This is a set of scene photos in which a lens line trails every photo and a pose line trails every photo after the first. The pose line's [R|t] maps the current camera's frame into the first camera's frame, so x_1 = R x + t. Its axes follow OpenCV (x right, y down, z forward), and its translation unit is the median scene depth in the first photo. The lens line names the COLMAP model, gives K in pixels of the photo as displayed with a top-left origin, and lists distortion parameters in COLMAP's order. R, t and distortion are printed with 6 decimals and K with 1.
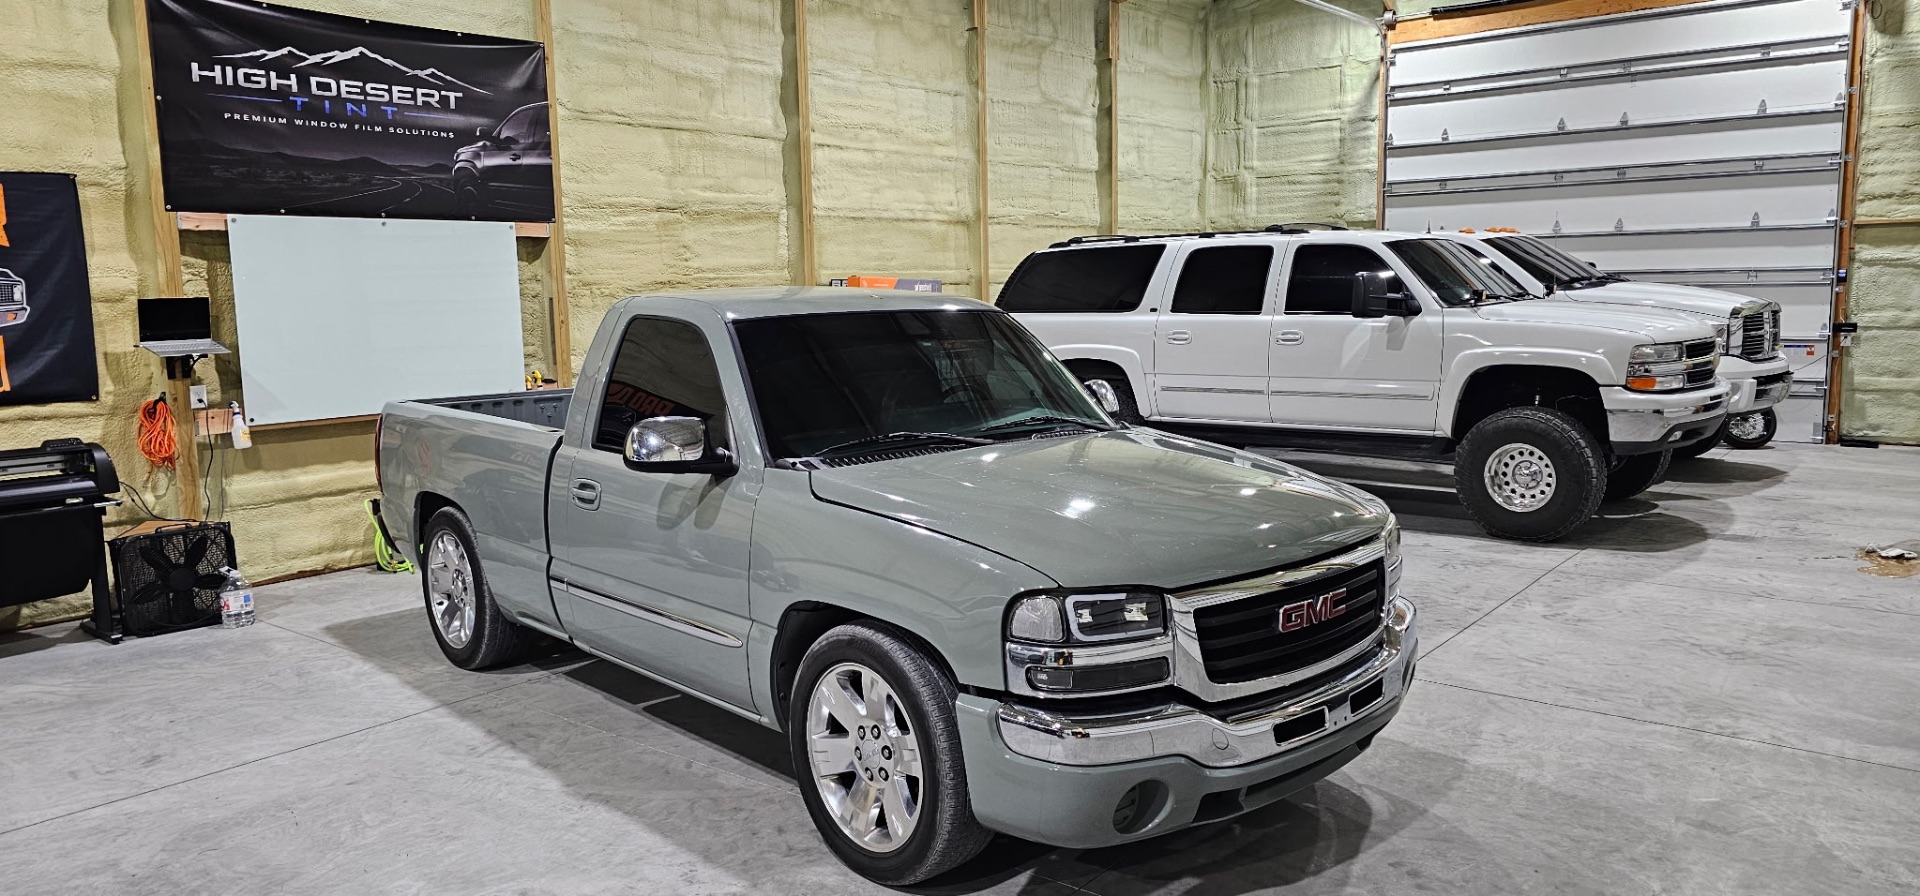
lens RADIAL K [[1279.3, 0, 957.3], [0, 1279.3, 436.6], [0, 0, 1]] dist [0.059112, -0.052703]
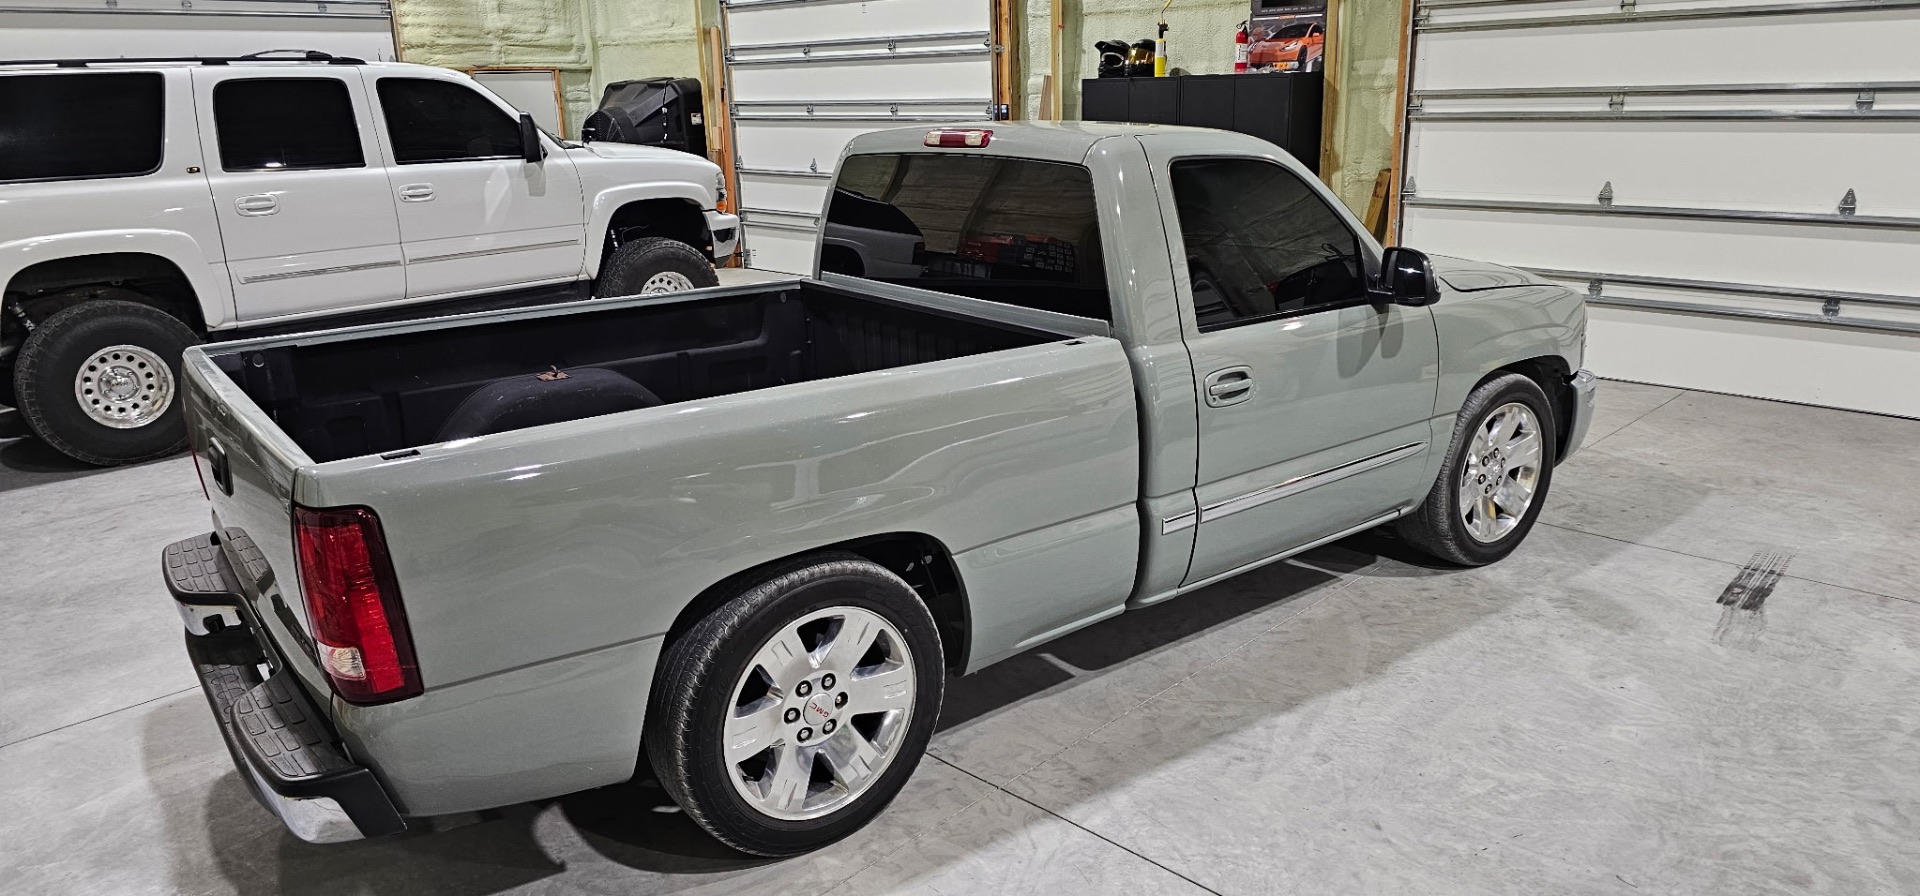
lens RADIAL K [[1270.8, 0, 966.8], [0, 1270.8, 458.0], [0, 0, 1]] dist [0.068893, -0.064759]
pose [[0.097122, -0.266688, 0.958877, -0.425557], [0.144260, 0.957029, 0.251563, -0.053874], [-0.984762, 0.113895, 0.131421, 0.419789]]
